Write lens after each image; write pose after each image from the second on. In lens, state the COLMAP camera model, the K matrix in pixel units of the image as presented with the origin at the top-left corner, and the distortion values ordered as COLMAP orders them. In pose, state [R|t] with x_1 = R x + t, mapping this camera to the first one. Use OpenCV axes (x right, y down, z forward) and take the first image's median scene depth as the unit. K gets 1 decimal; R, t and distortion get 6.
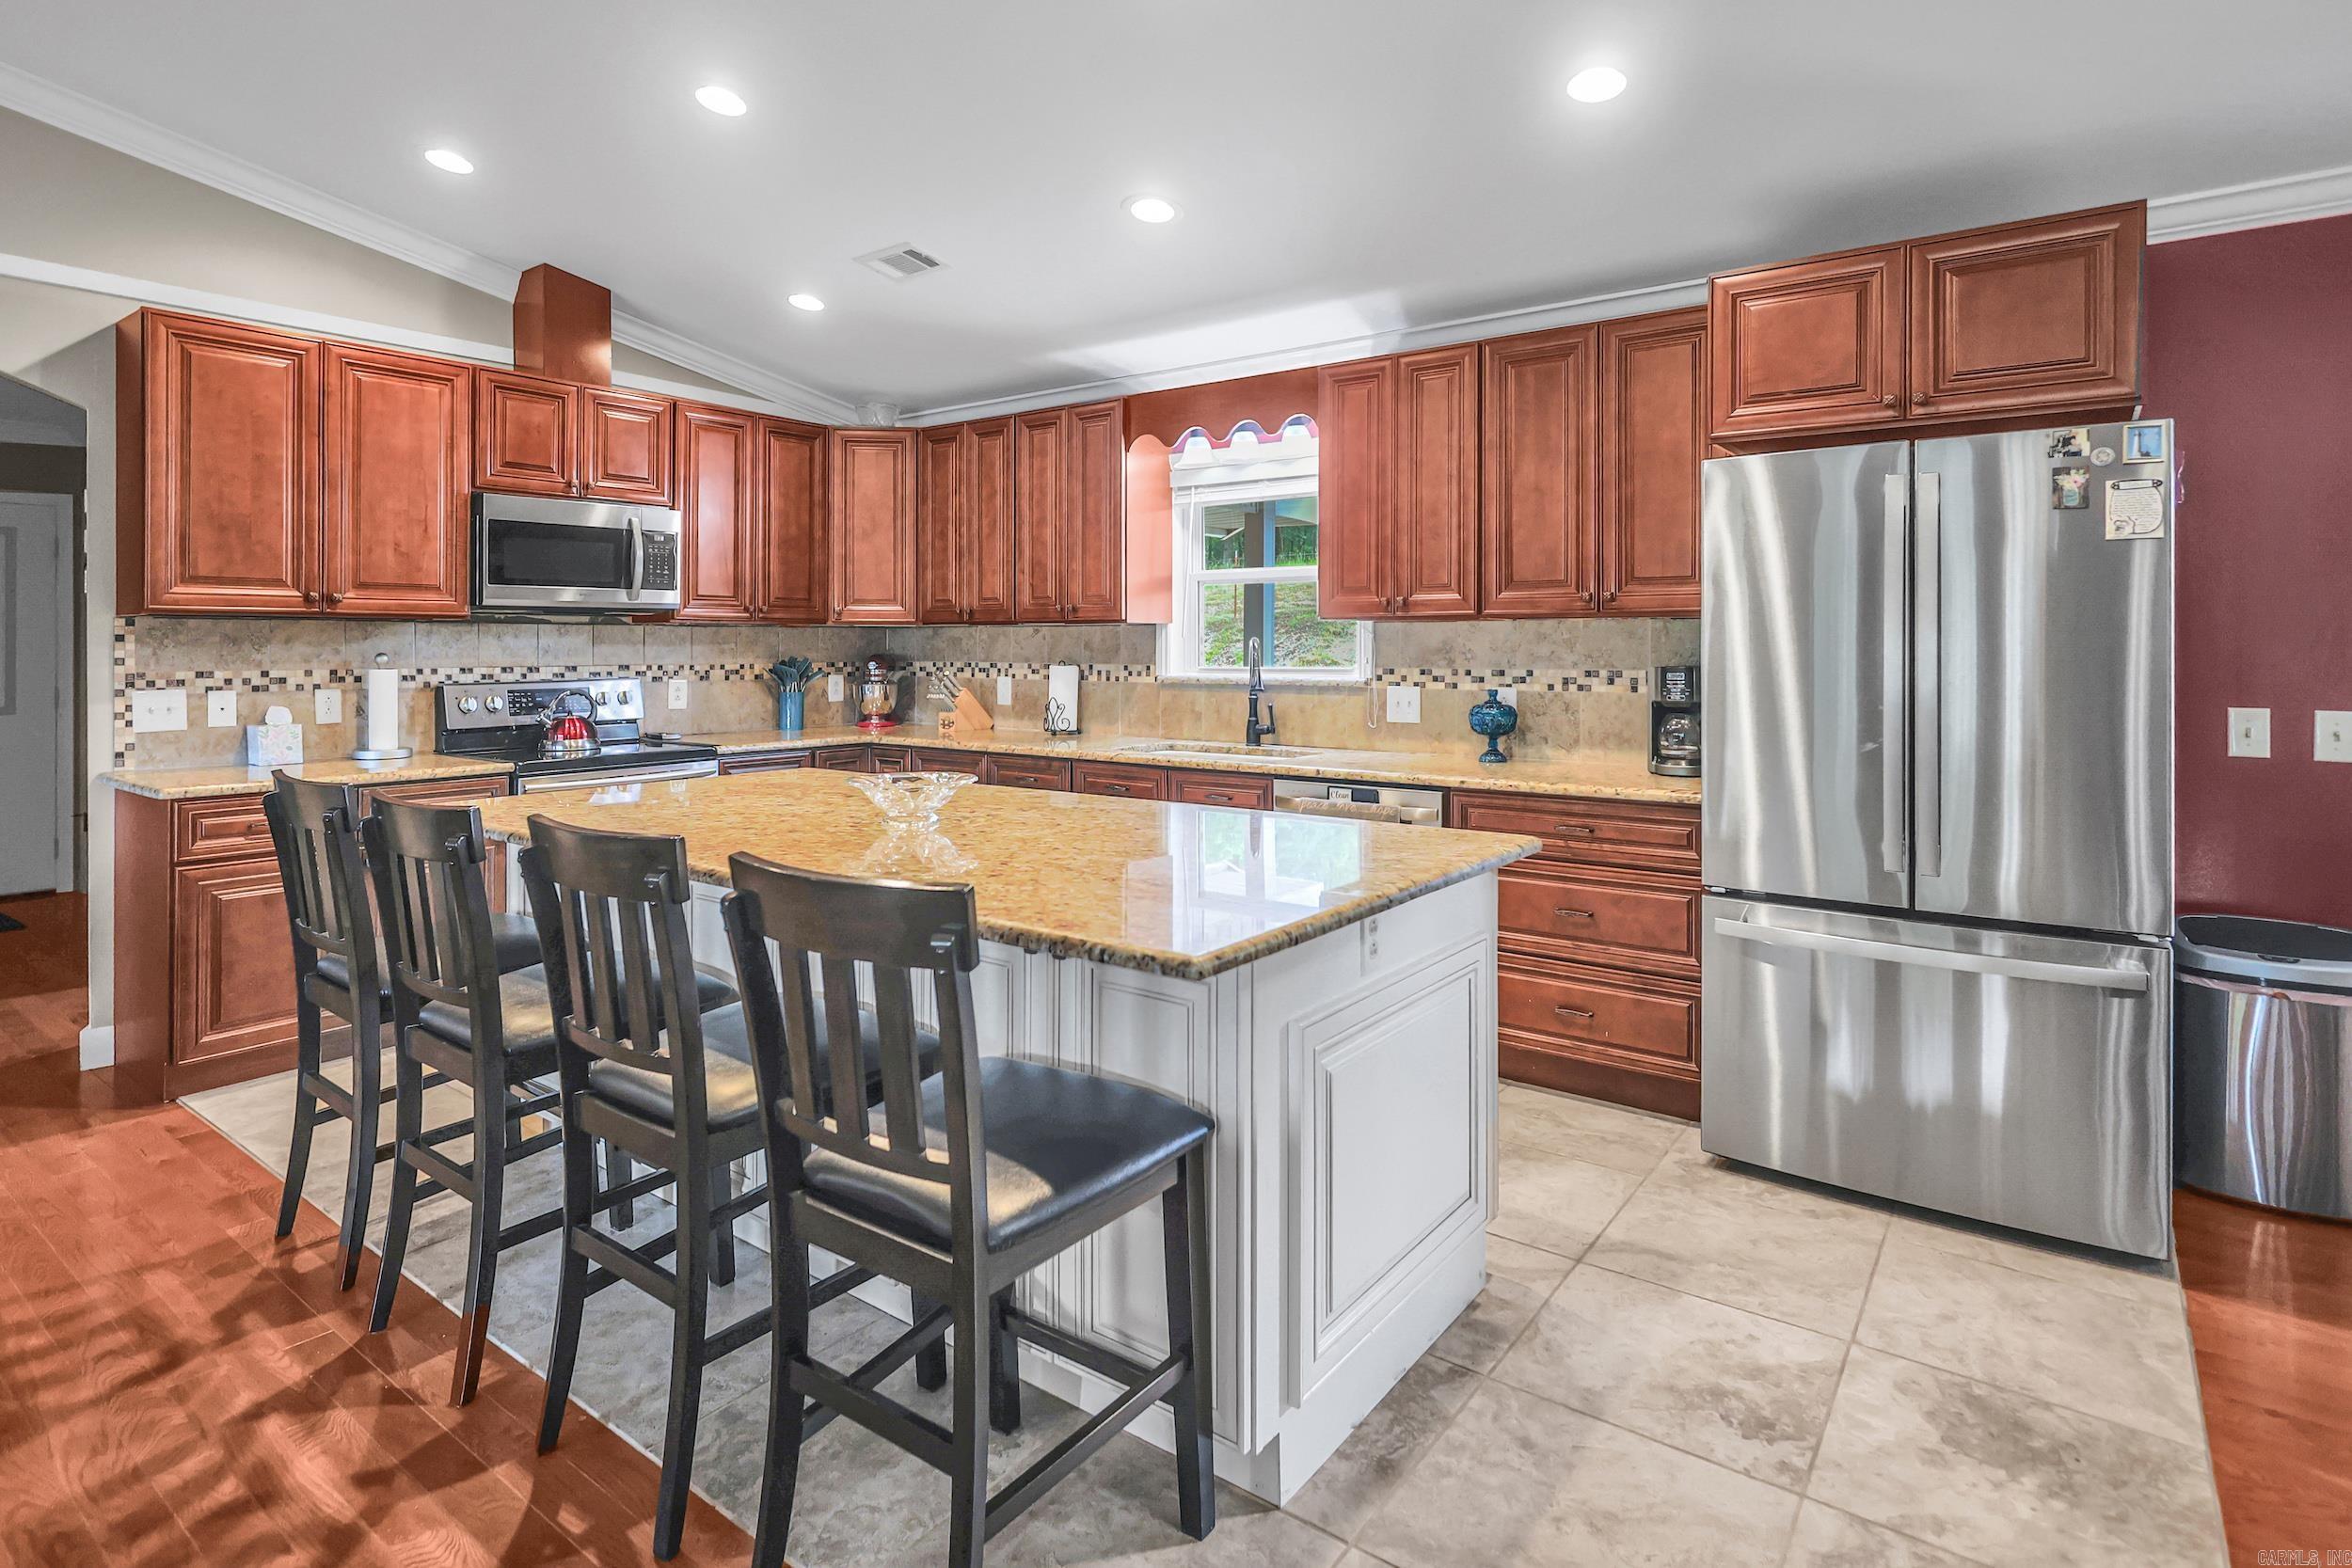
lens RADIAL K [[1202.0, 0, 1168.9], [0, 1202.0, 648.4], [0, 0, 1]] dist [-0.000153, 0.001136]
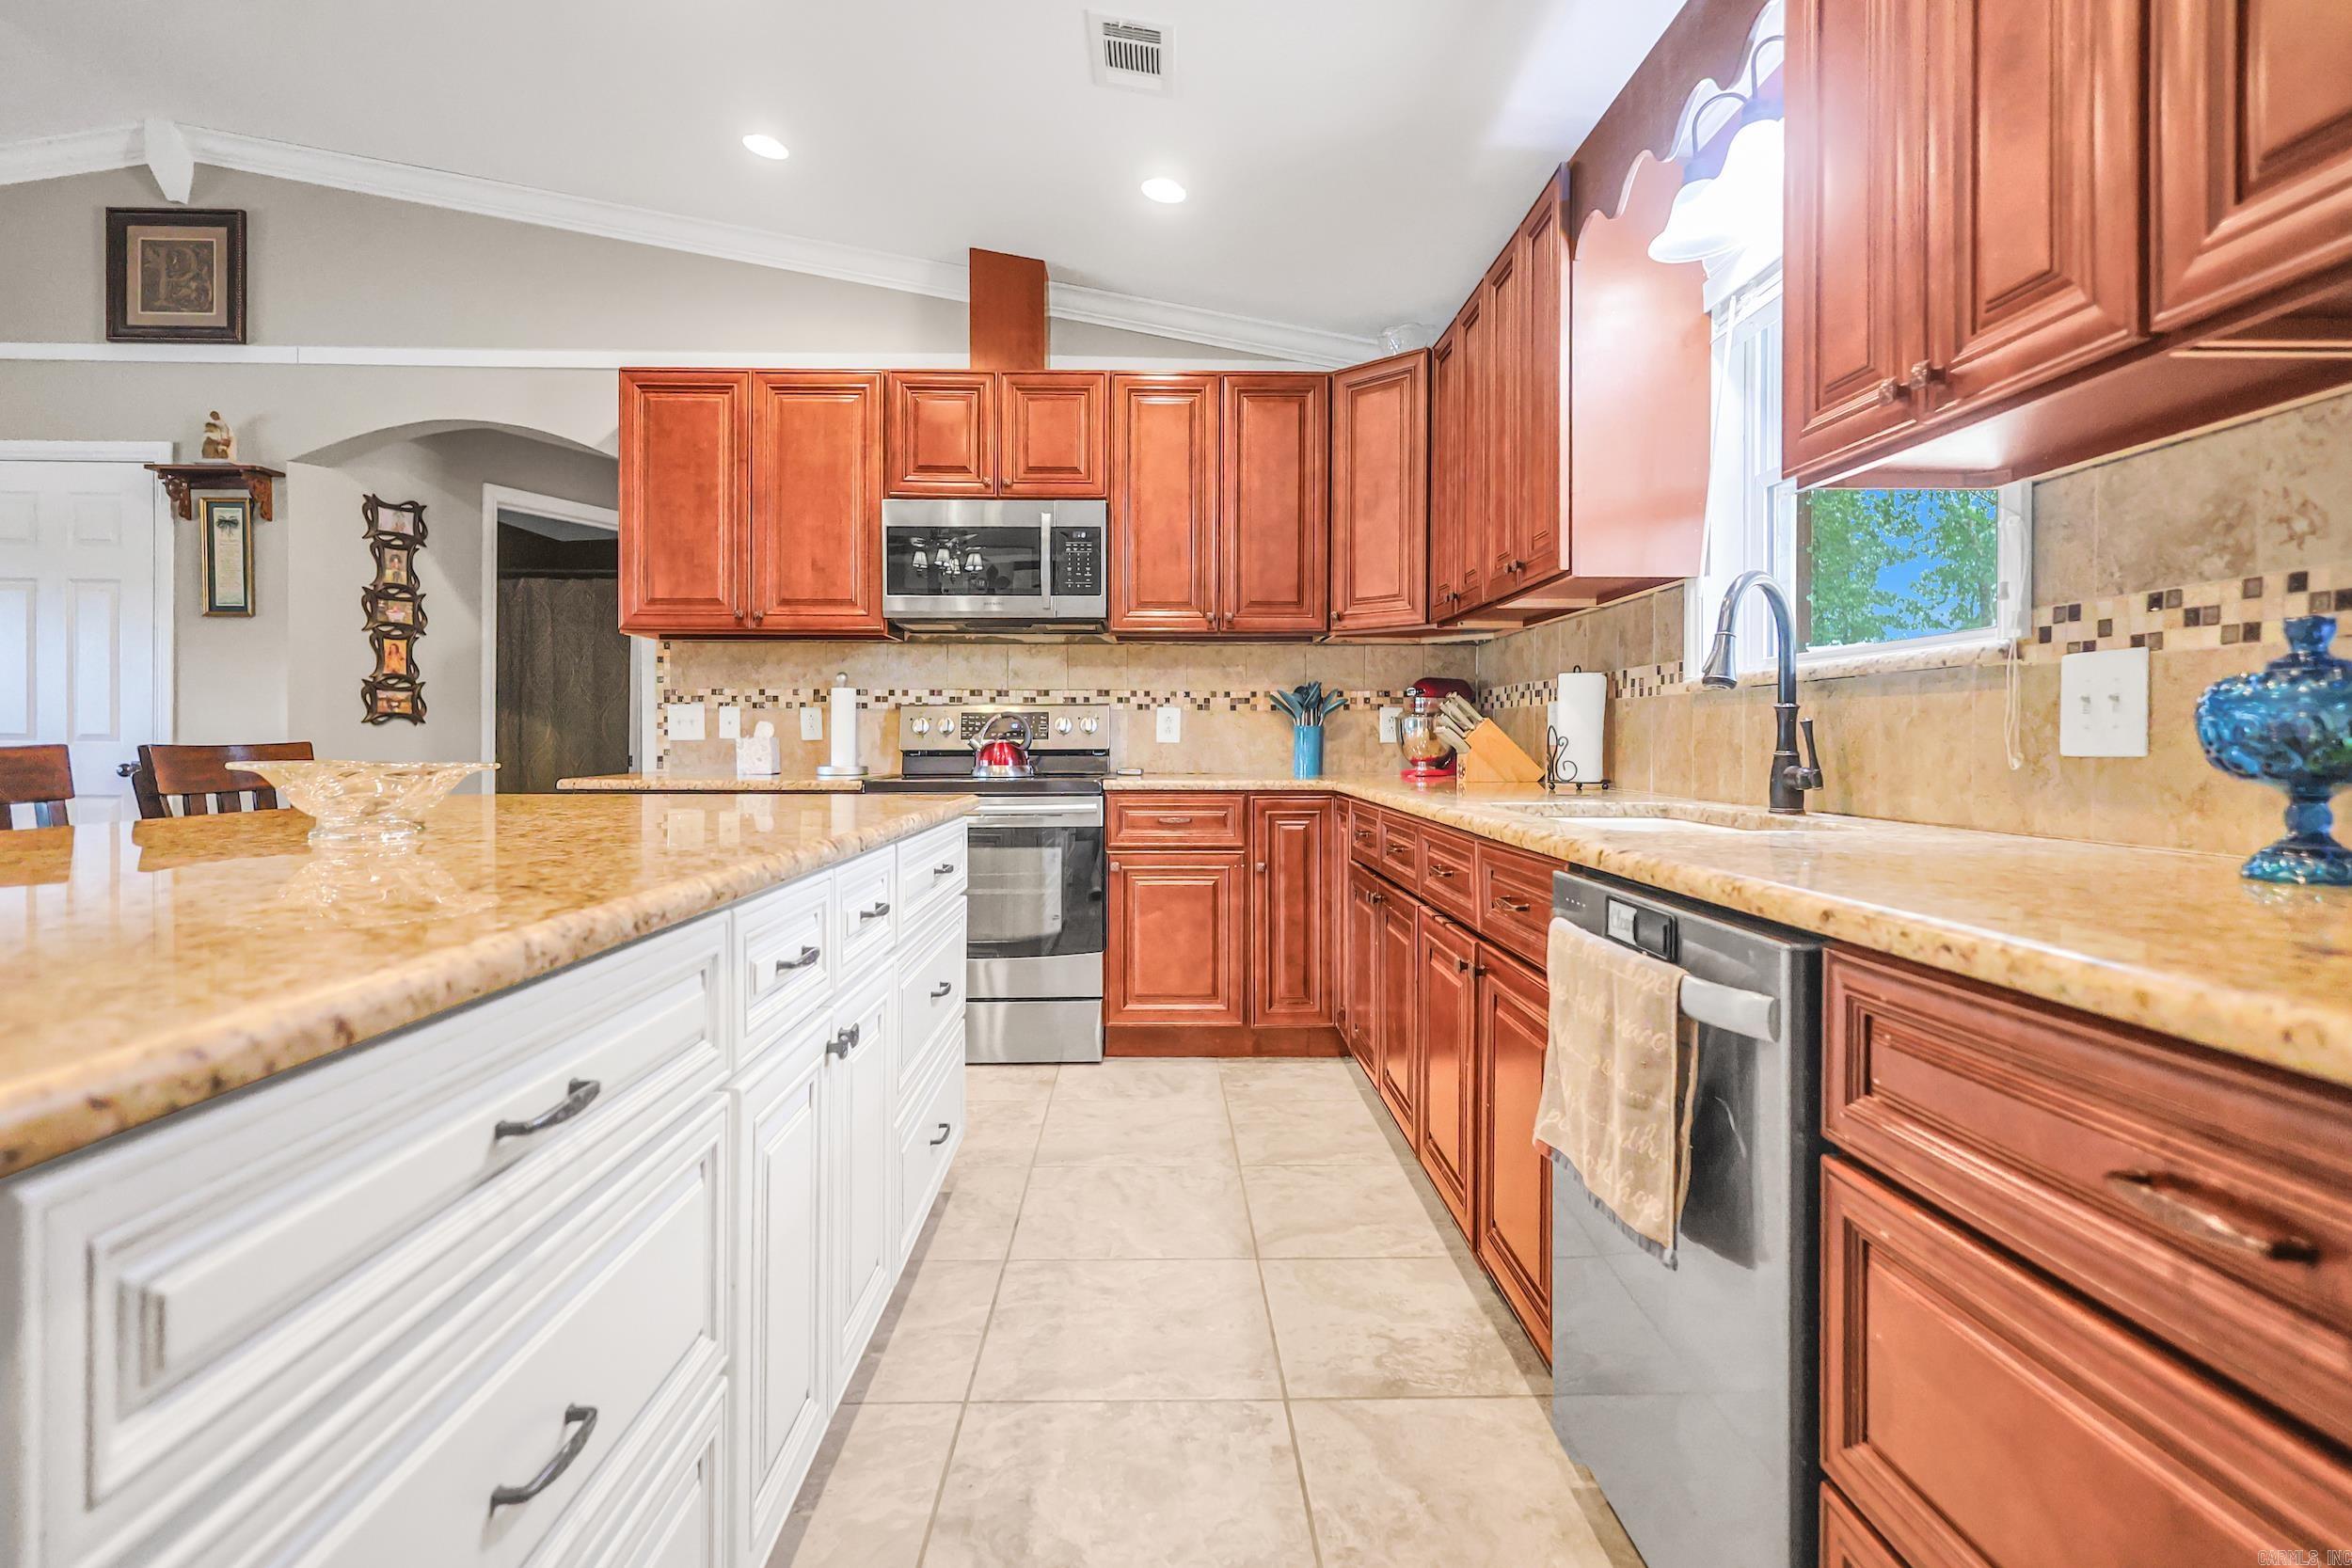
lens RADIAL K [[1173.1, 0, 1181.2], [0, 1173.1, 742.9], [0, 0, 1]] dist [-0.000631, 0.000130]
pose [[0.618149, 0.004082, -0.786050, 0.309205], [-0.004734, 0.999988, 0.001469, 0.061250], [0.786047, 0.002813, 0.618161, 0.611429]]
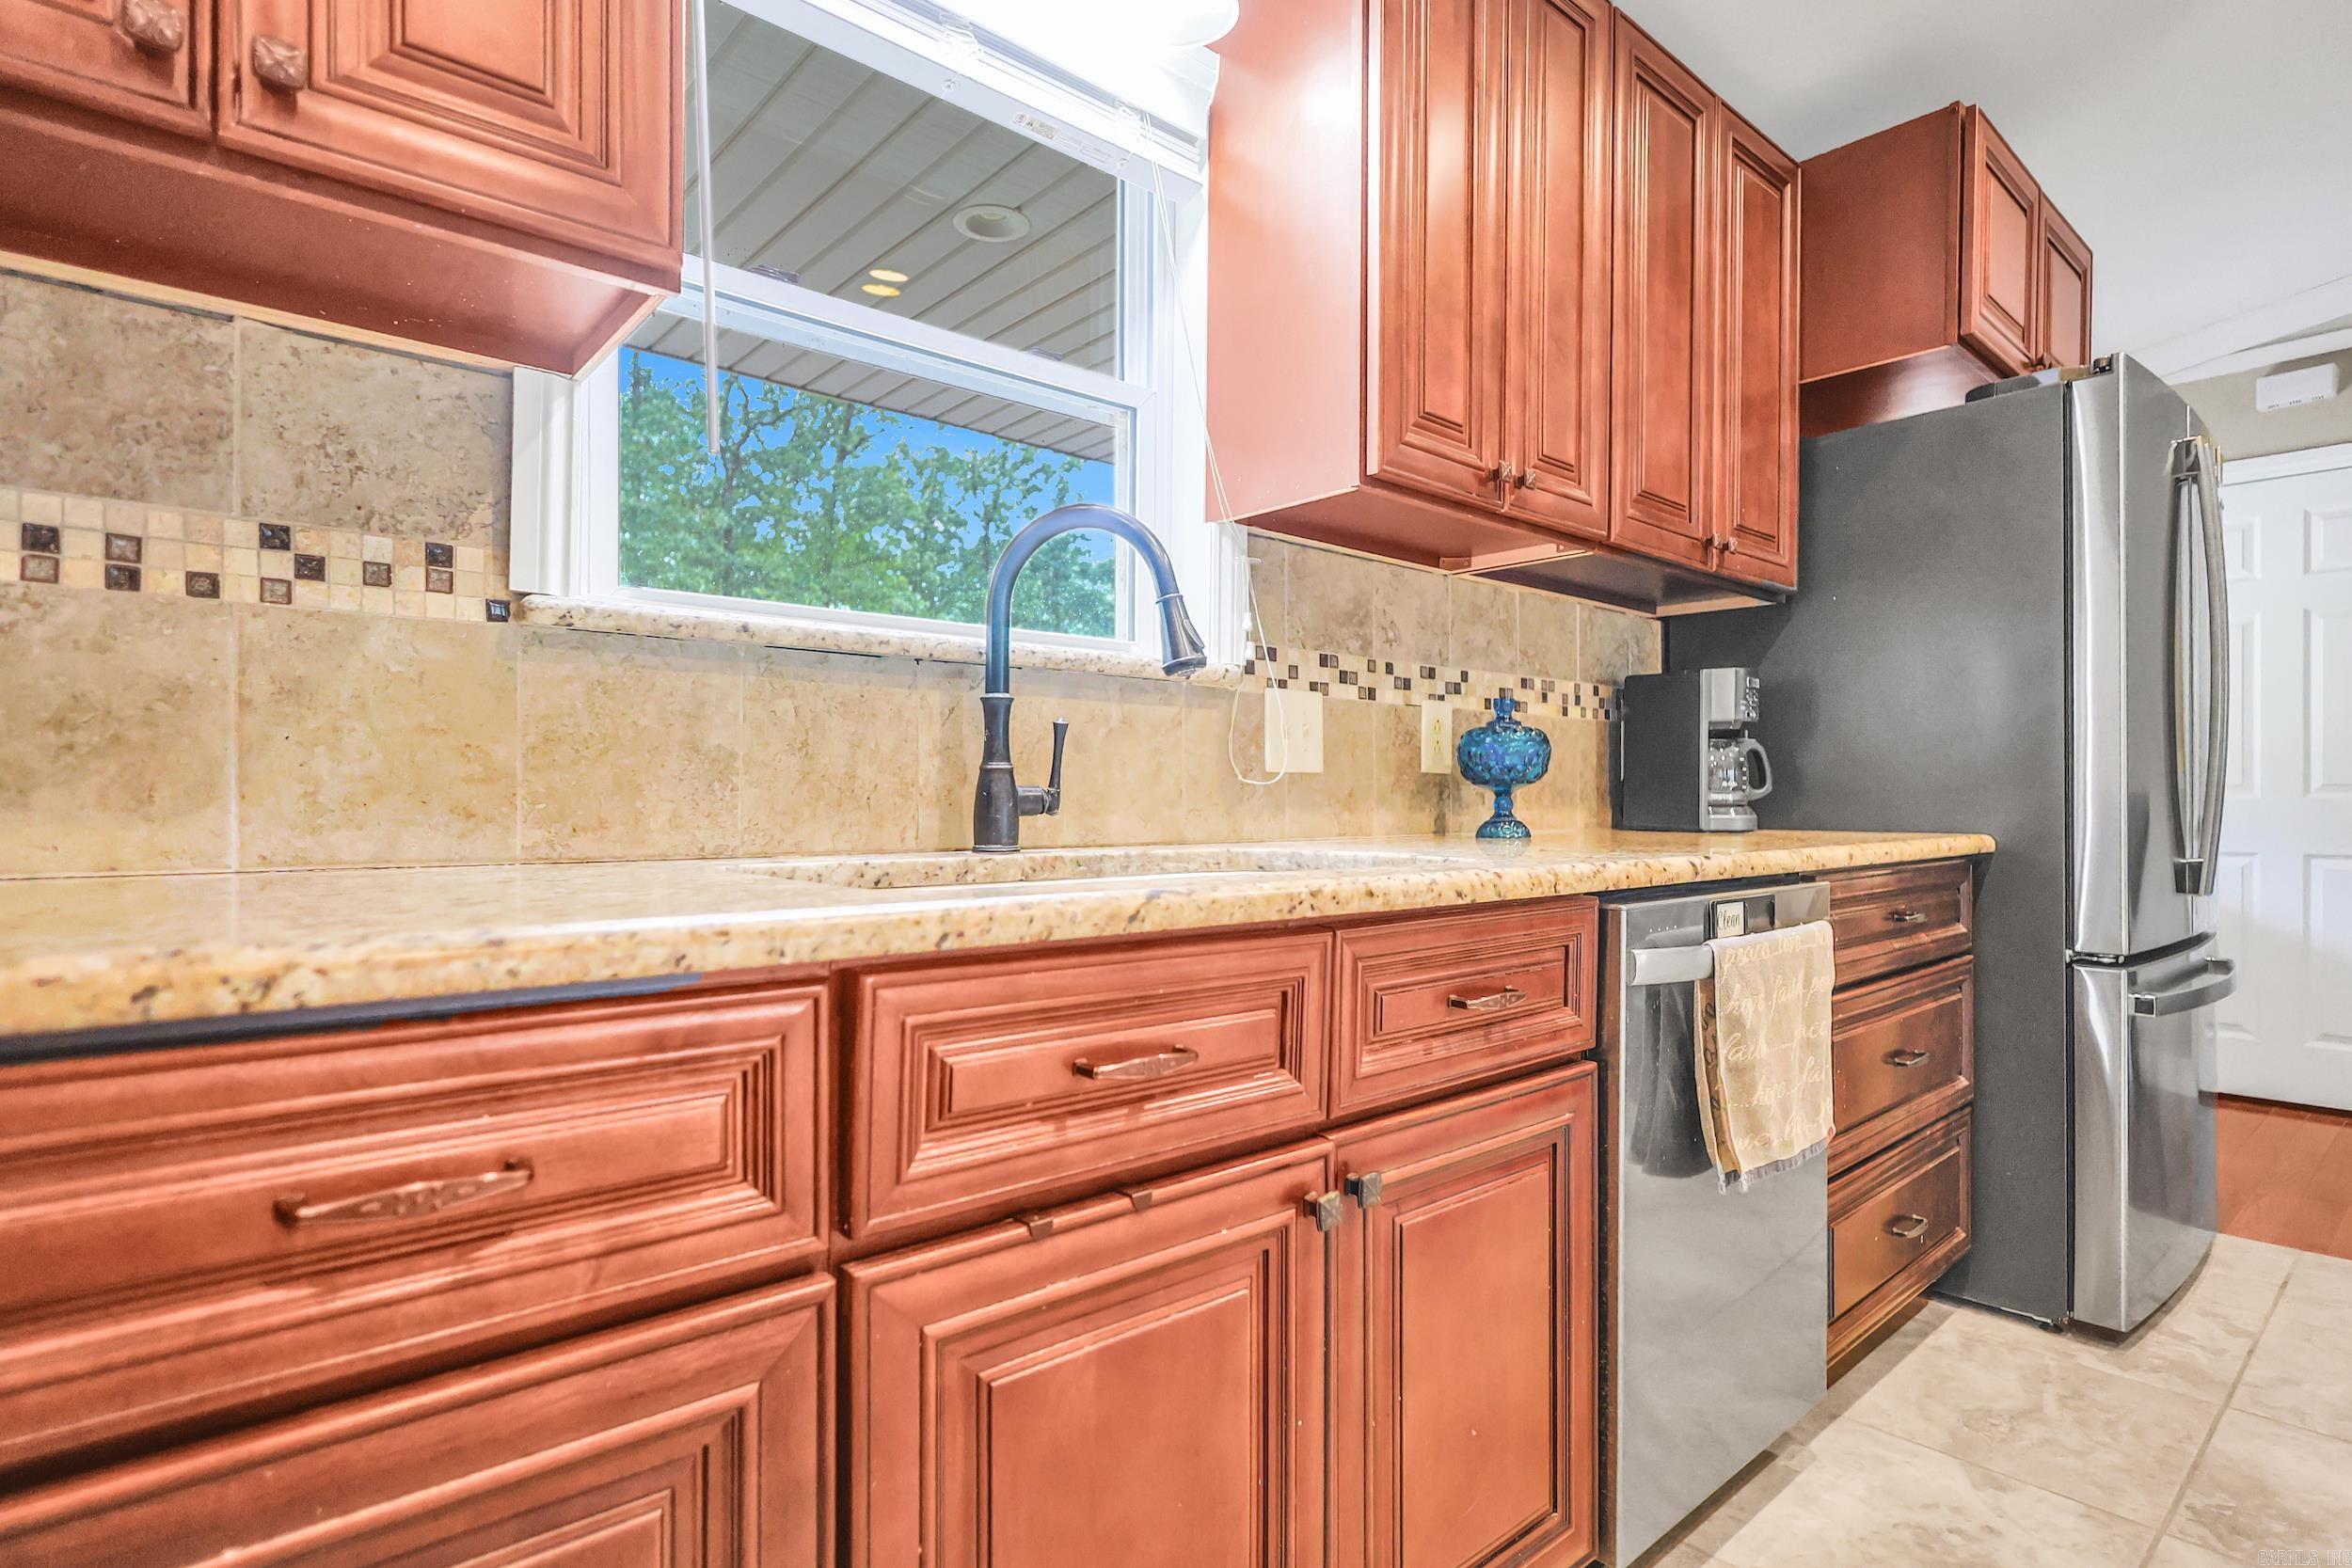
lens RADIAL K [[1181.9, 0, 1170.3], [0, 1181.9, 796.2], [0, 0, 1]] dist [-0.002059, -0.000370]
pose [[0.208337, 0.004464, 0.978047, -0.247525], [0.001891, 0.999986, -0.004967, 0.075776], [-0.978055, 0.002884, 0.208325, 0.996974]]
